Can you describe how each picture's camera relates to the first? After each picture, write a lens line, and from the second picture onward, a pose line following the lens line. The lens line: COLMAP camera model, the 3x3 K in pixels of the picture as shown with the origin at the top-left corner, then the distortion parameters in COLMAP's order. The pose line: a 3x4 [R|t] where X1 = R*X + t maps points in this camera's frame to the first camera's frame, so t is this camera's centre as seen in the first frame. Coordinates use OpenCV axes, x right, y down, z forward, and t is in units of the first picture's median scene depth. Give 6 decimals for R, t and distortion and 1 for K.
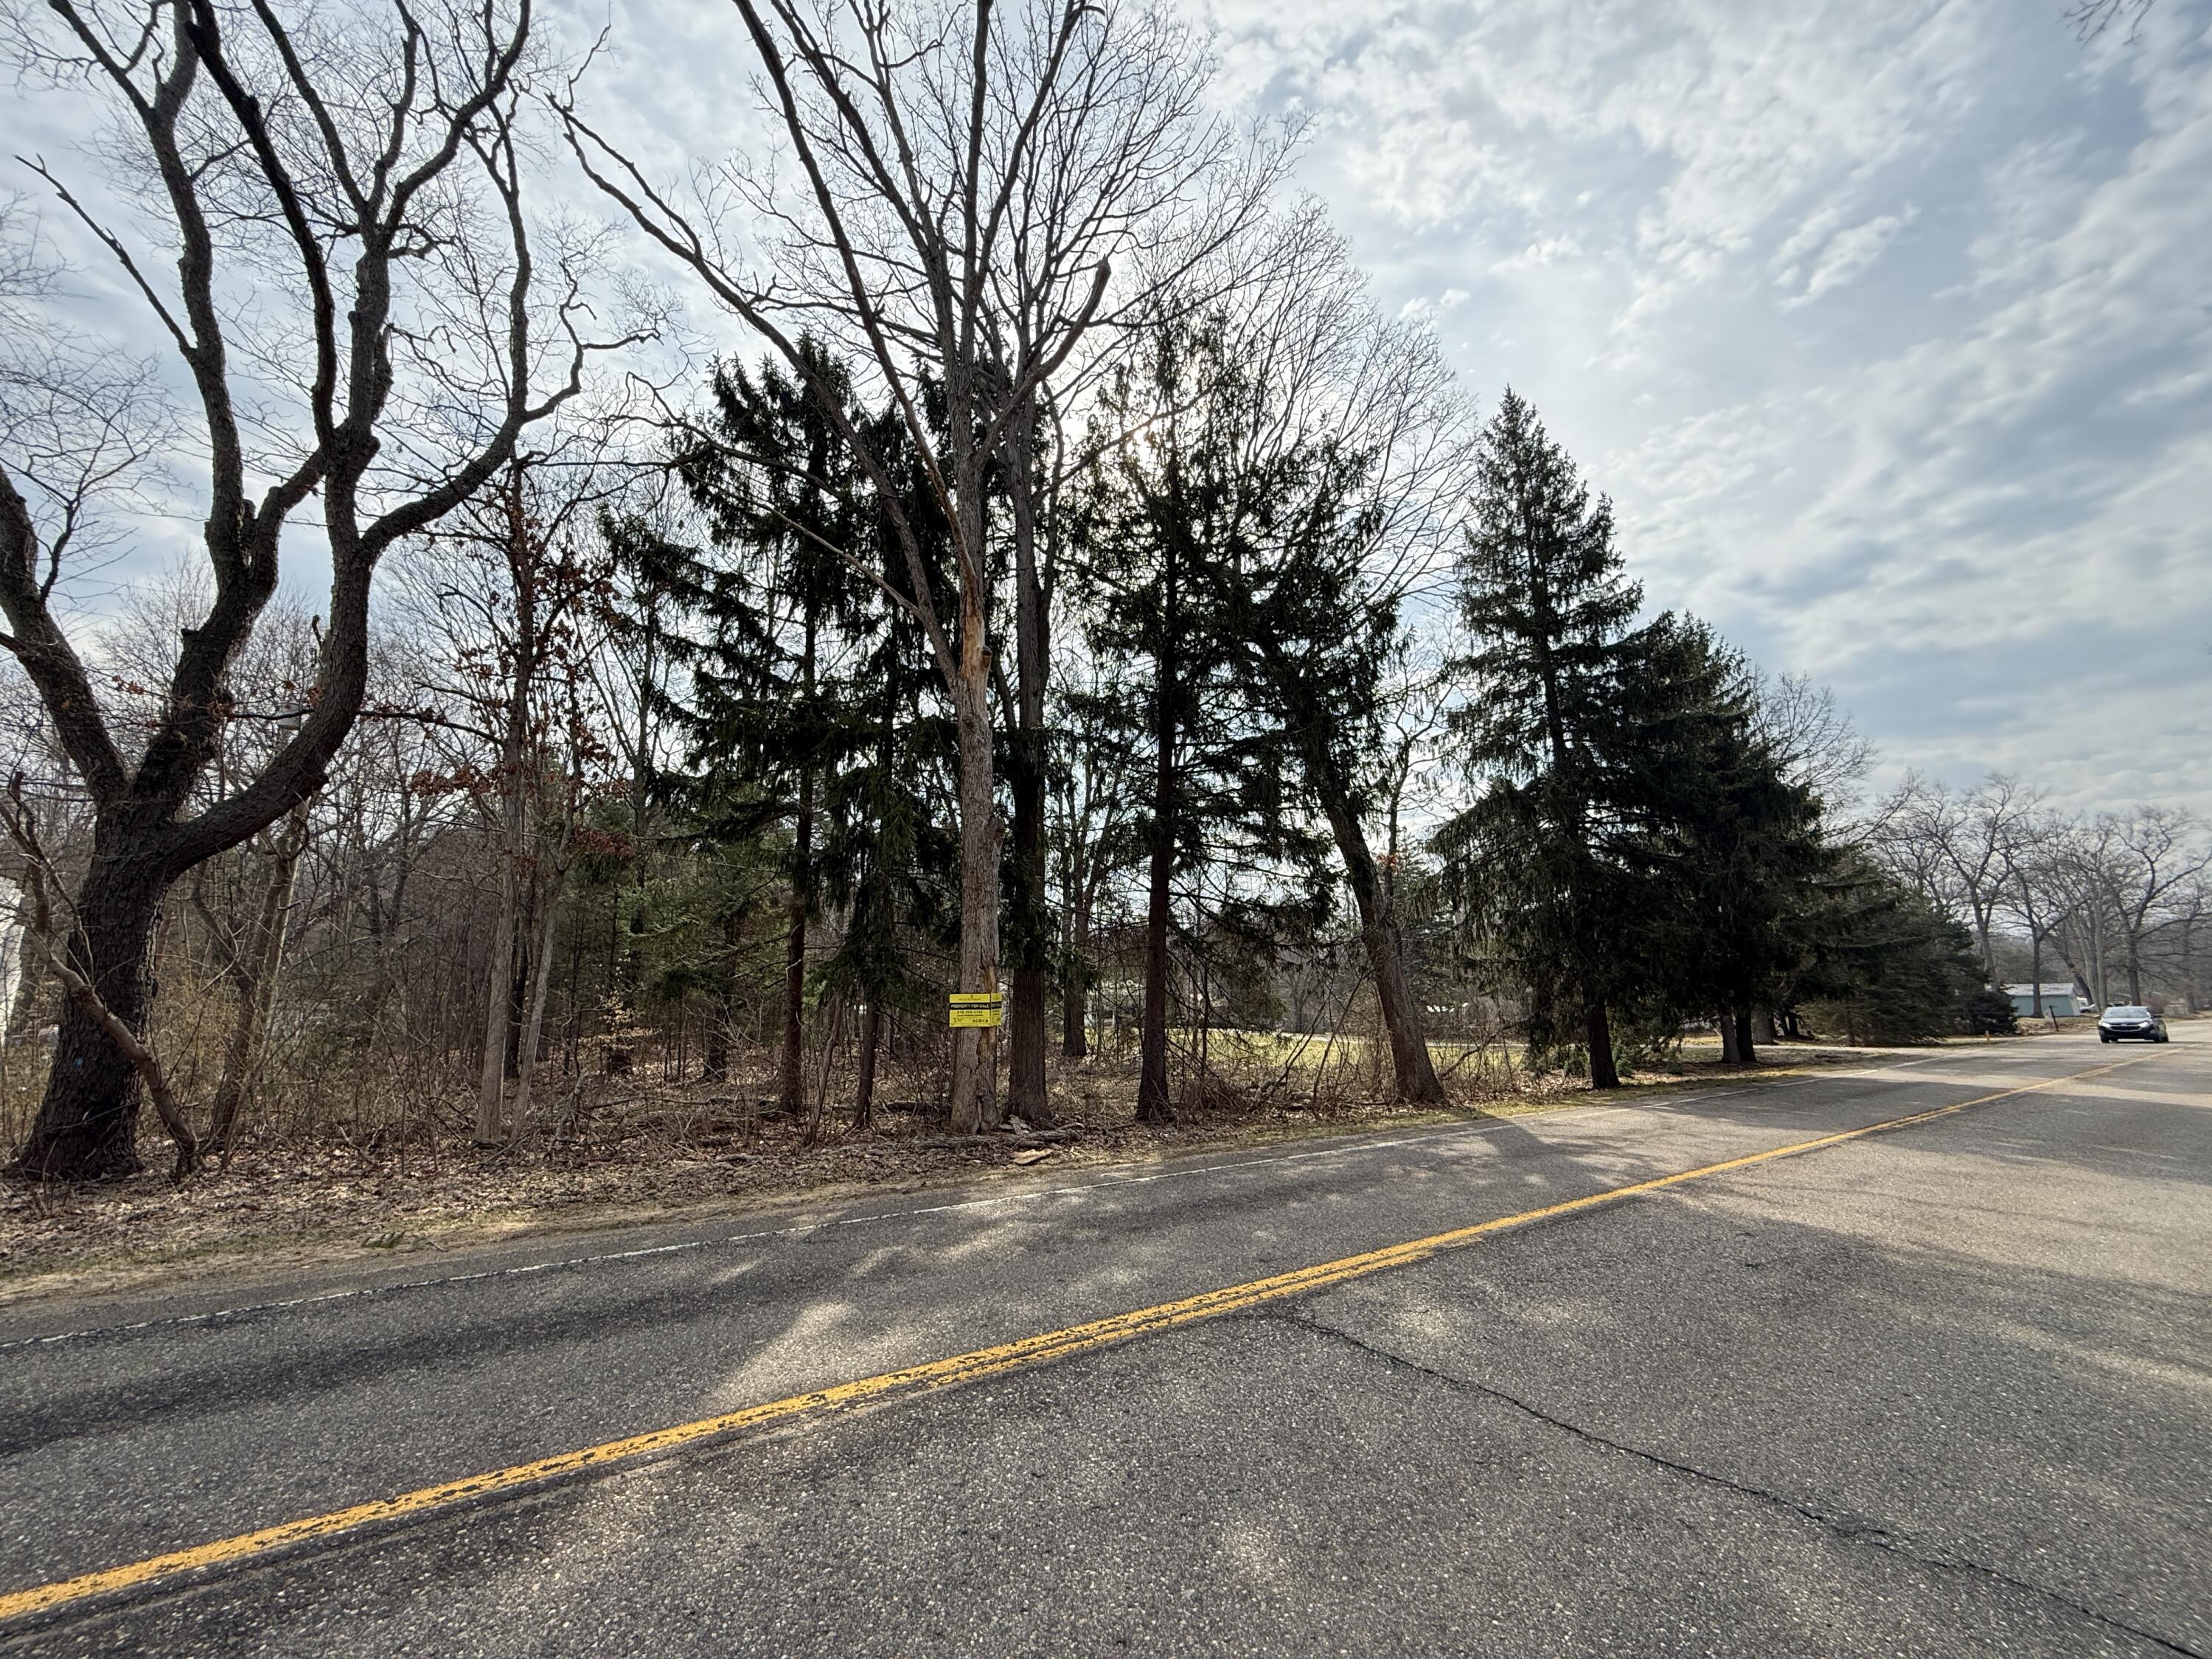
lens RADIAL K [[879.1, 0, 1101.9], [0, 879.1, 824.8], [0, 0, 1]] dist [0.000175, 0.000028]
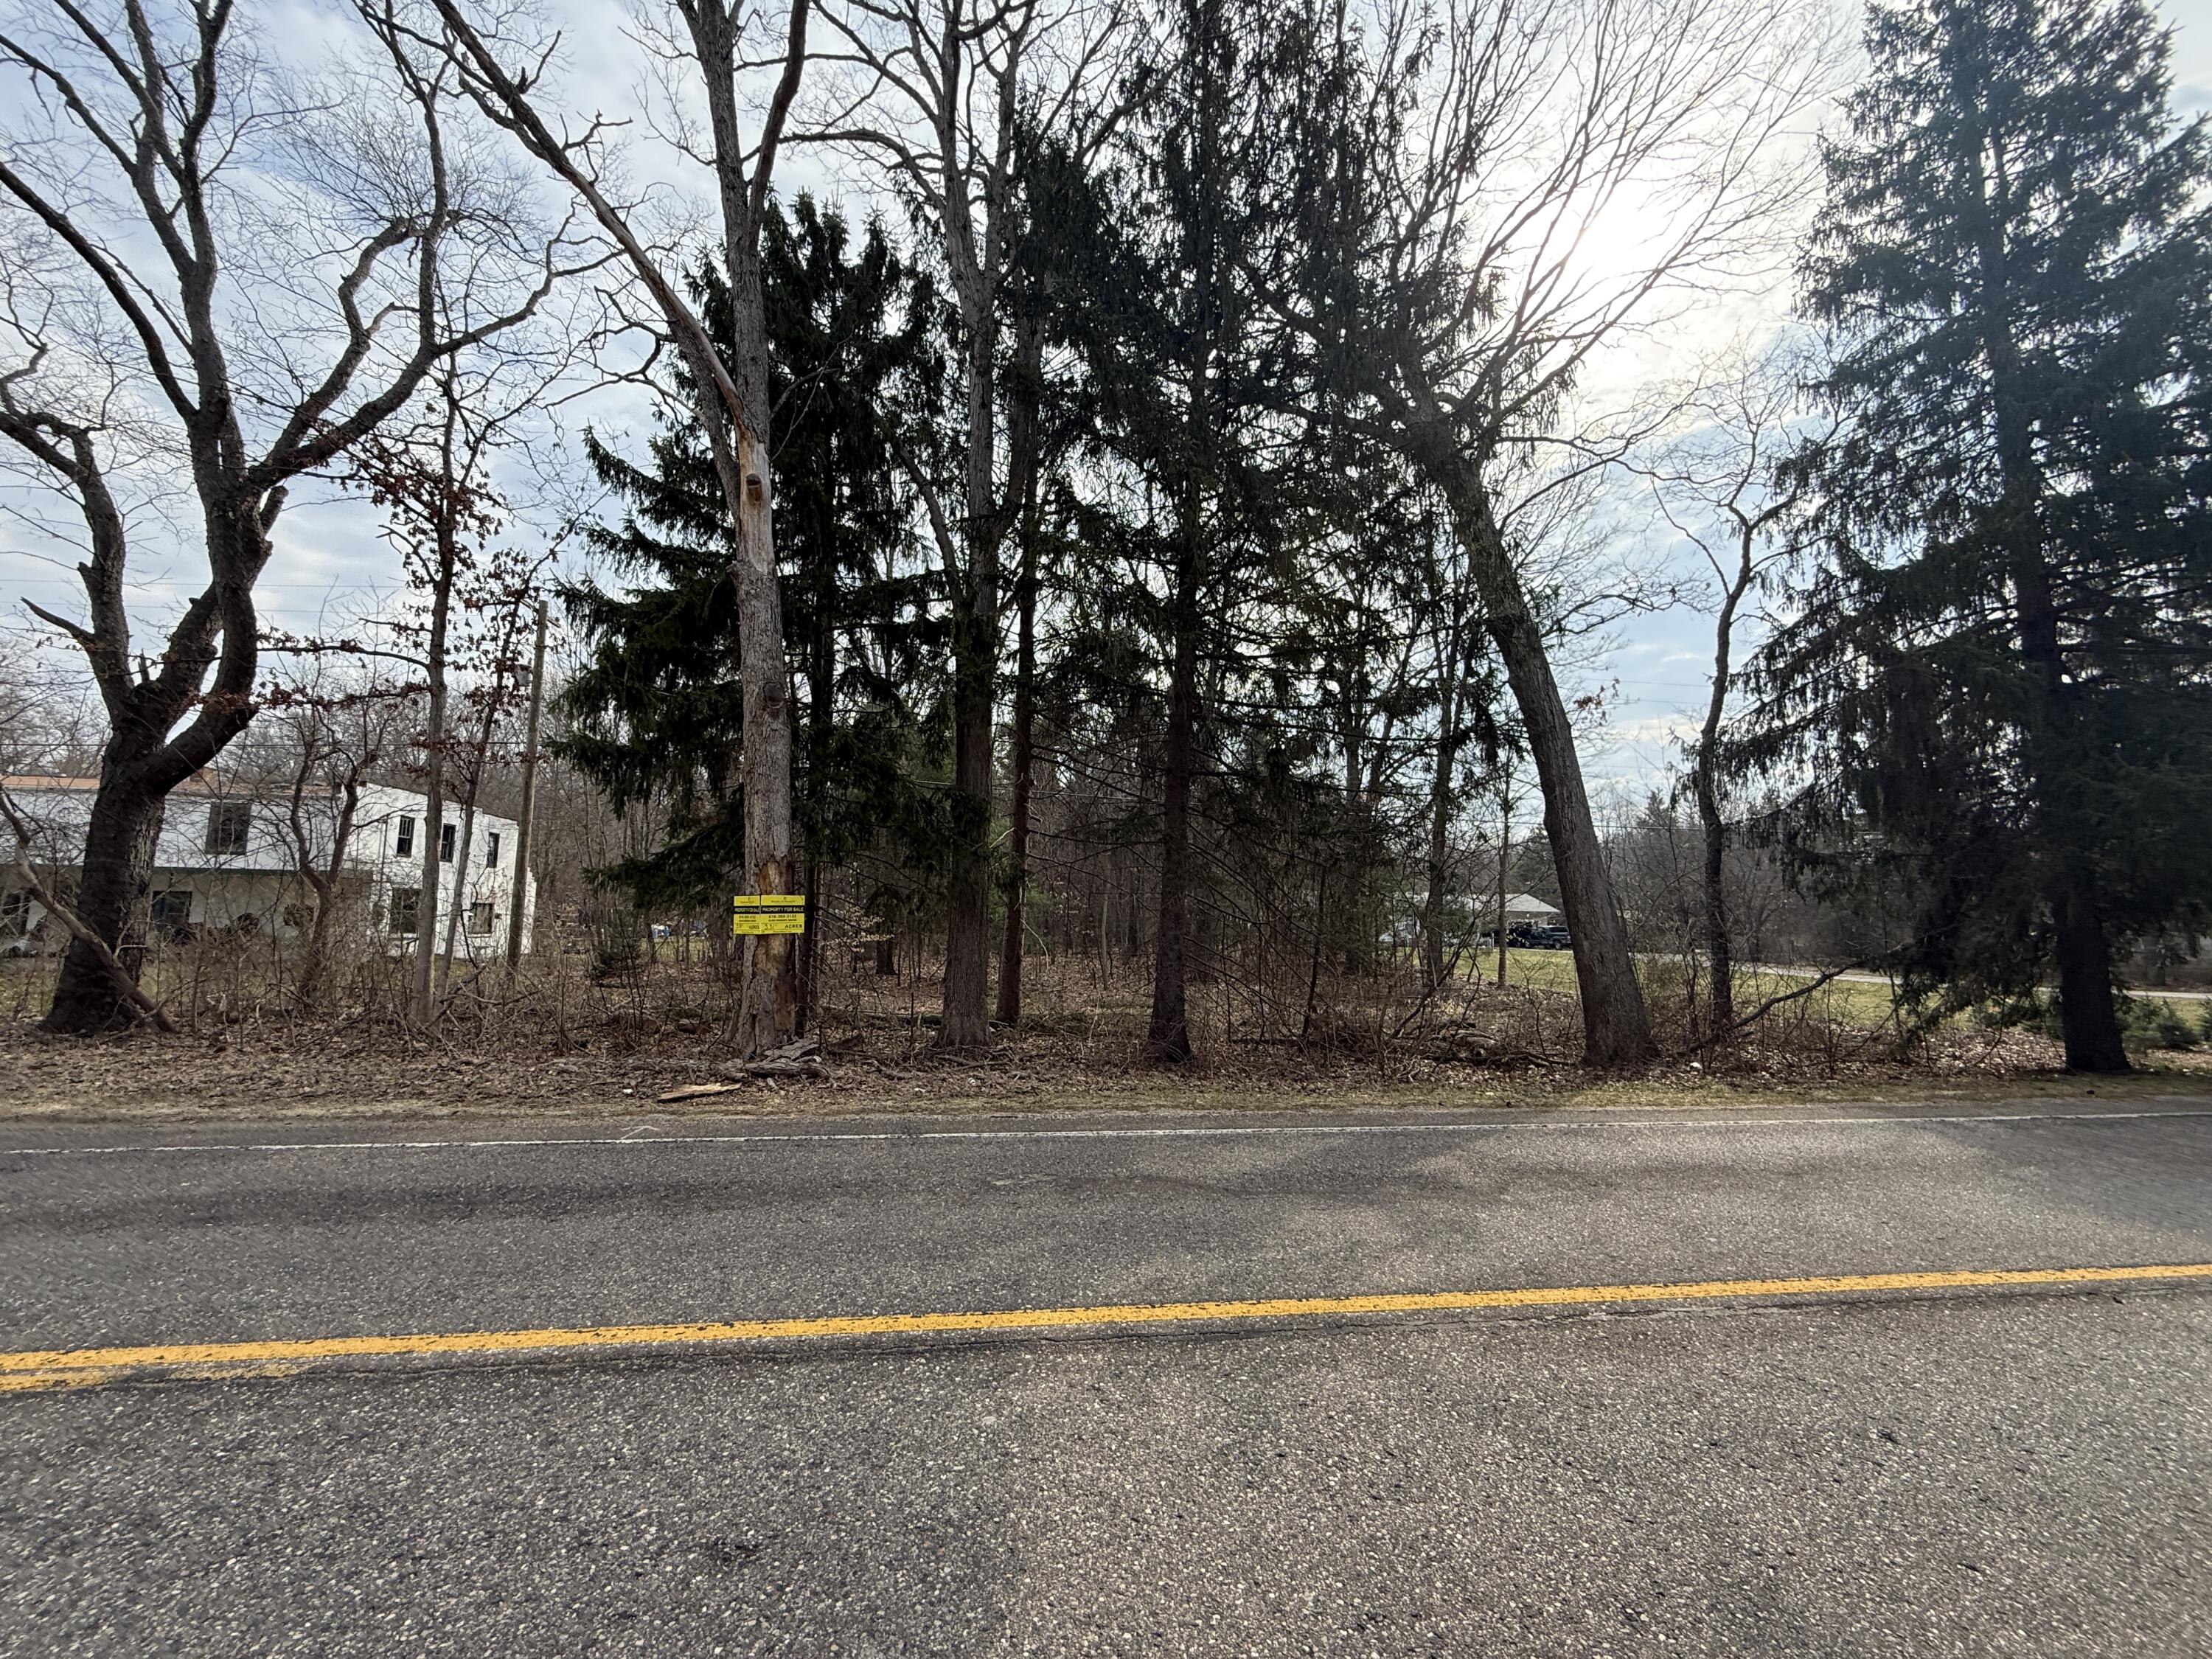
lens RADIAL K [[879.1, 0, 1101.9], [0, 879.1, 824.8], [0, 0, 1]] dist [0.000175, 0.000028]
pose [[0.879577, -0.036896, -0.474324, 0.471172], [0.081434, 0.993950, 0.073695, 0.076873], [0.468735, -0.103446, 0.877261, 0.362443]]
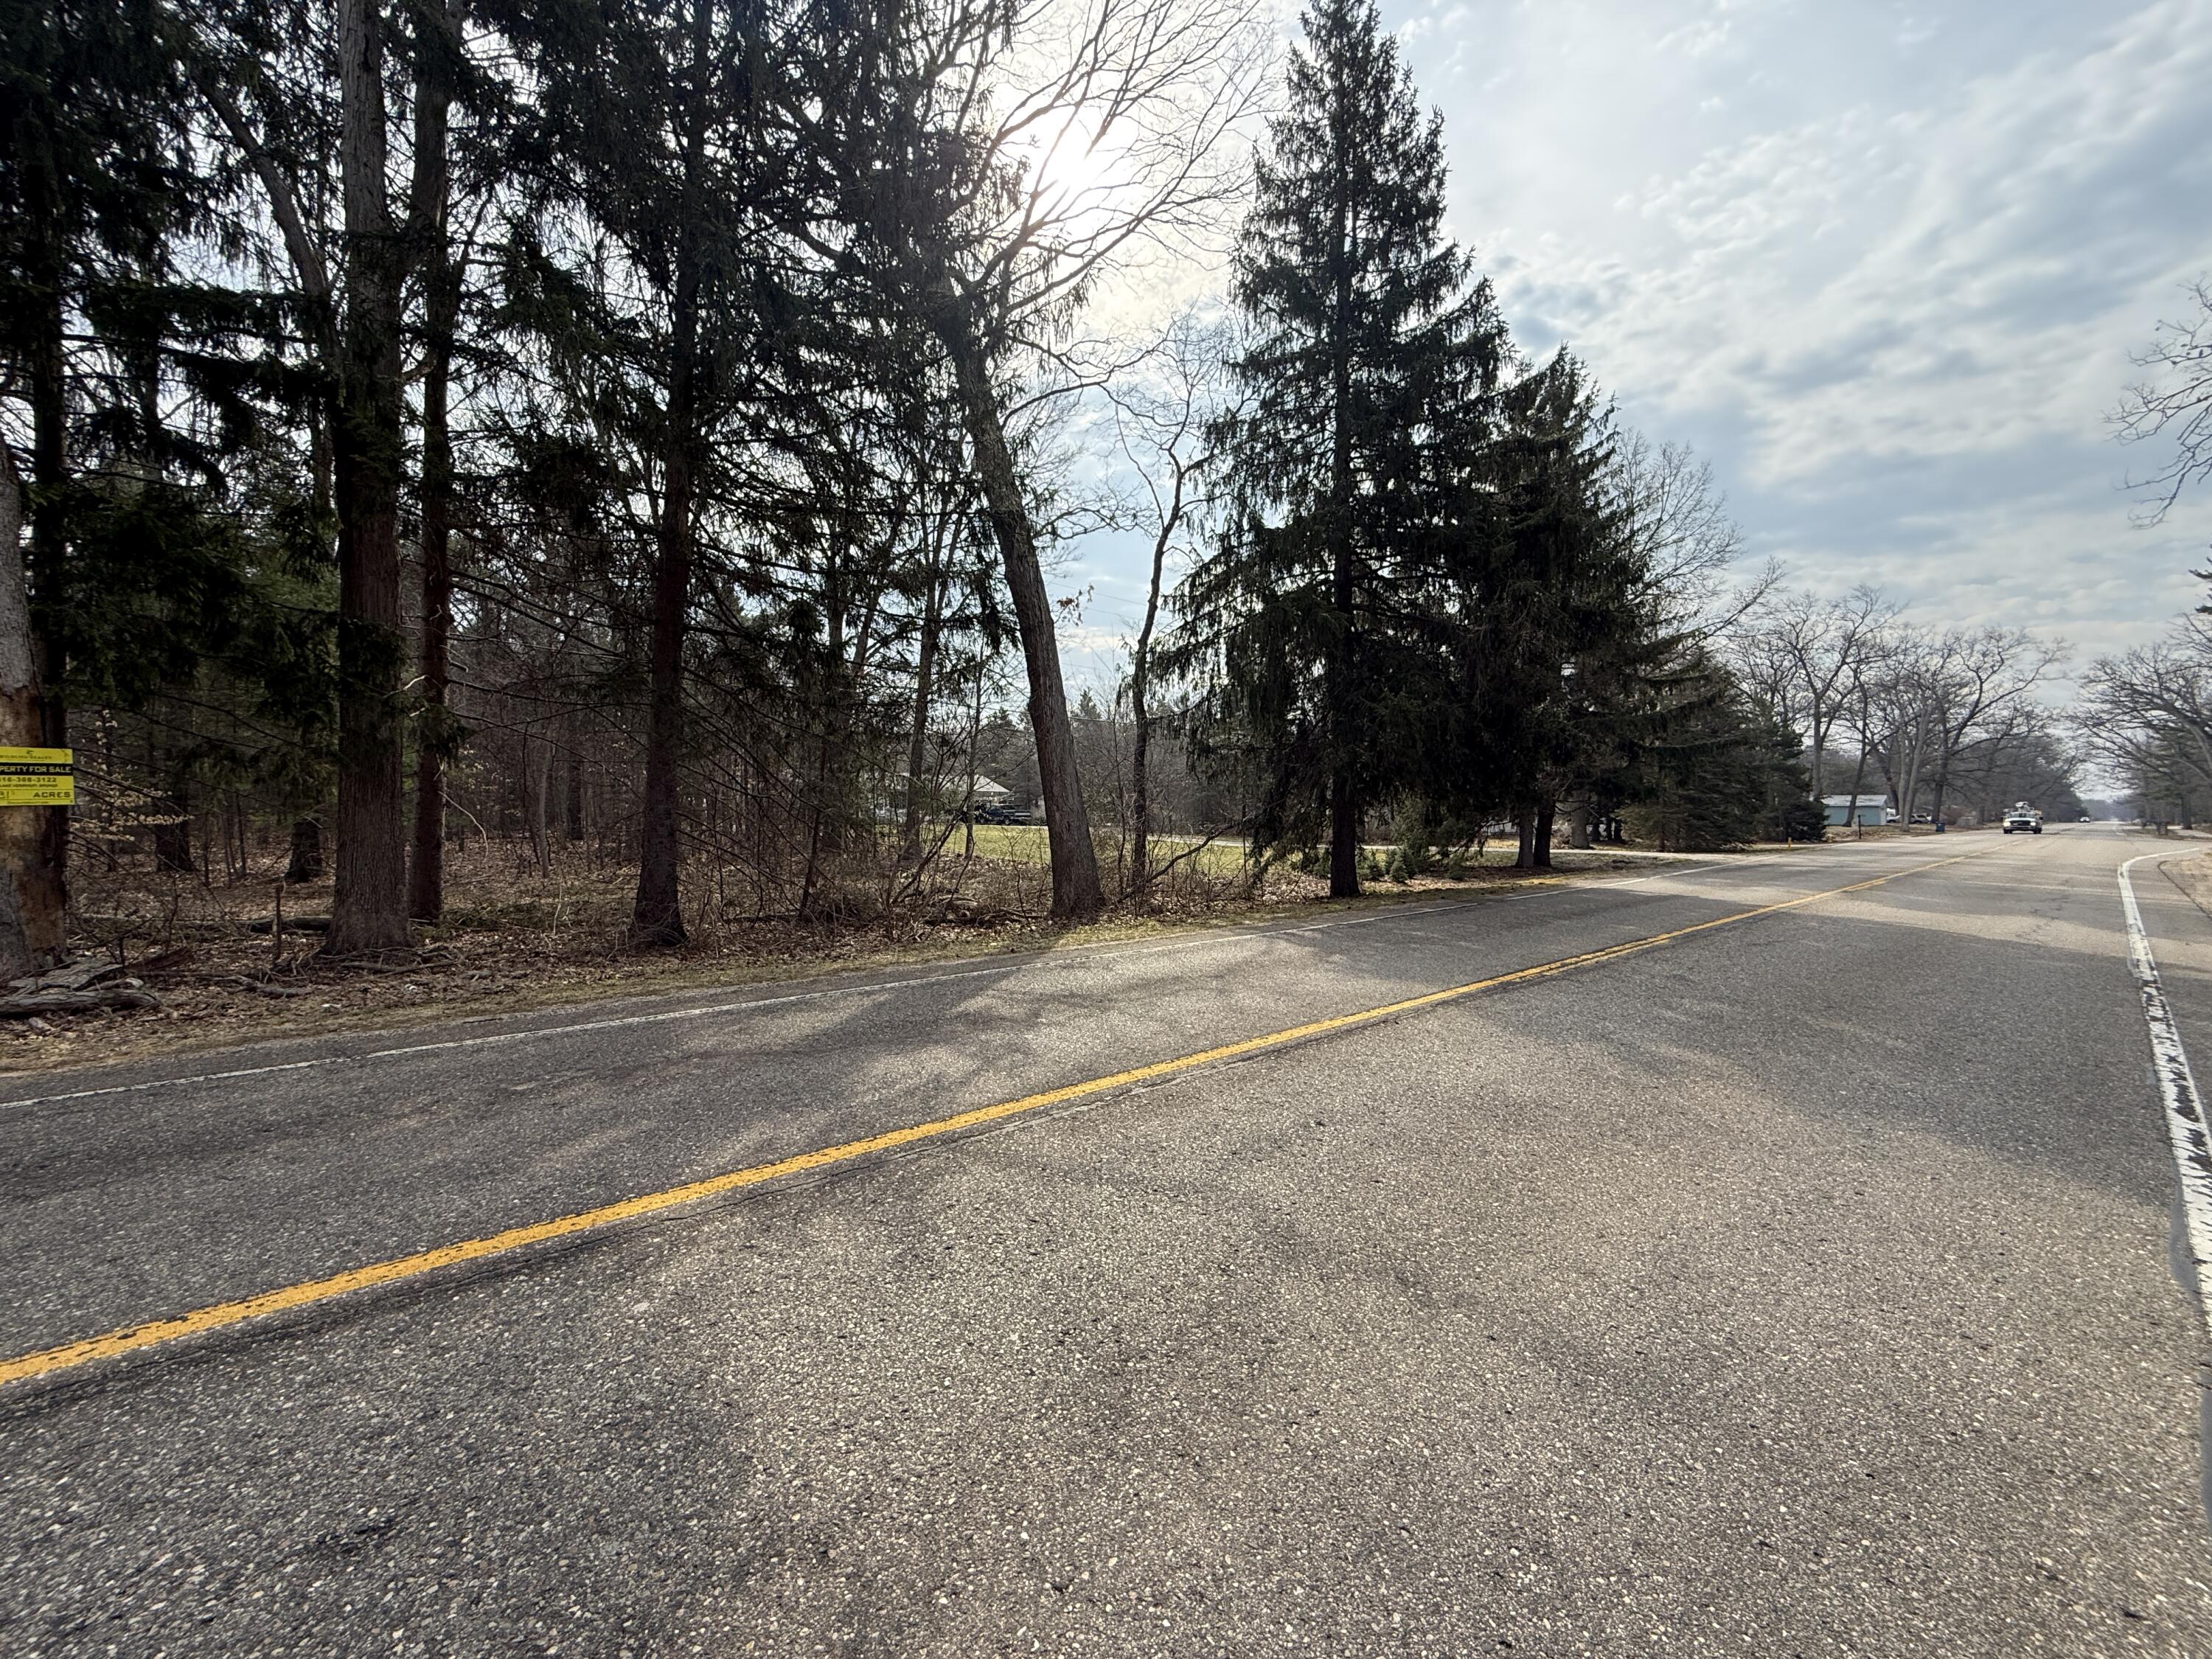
lens RADIAL K [[879.1, 0, 1101.9], [0, 879.1, 824.8], [0, 0, 1]] dist [0.000175, 0.000028]
pose [[0.995218, 0.012656, 0.096856, 0.425485], [-0.033982, 0.974491, 0.221838, 0.082415], [-0.091577, -0.224069, 0.970261, 0.348046]]
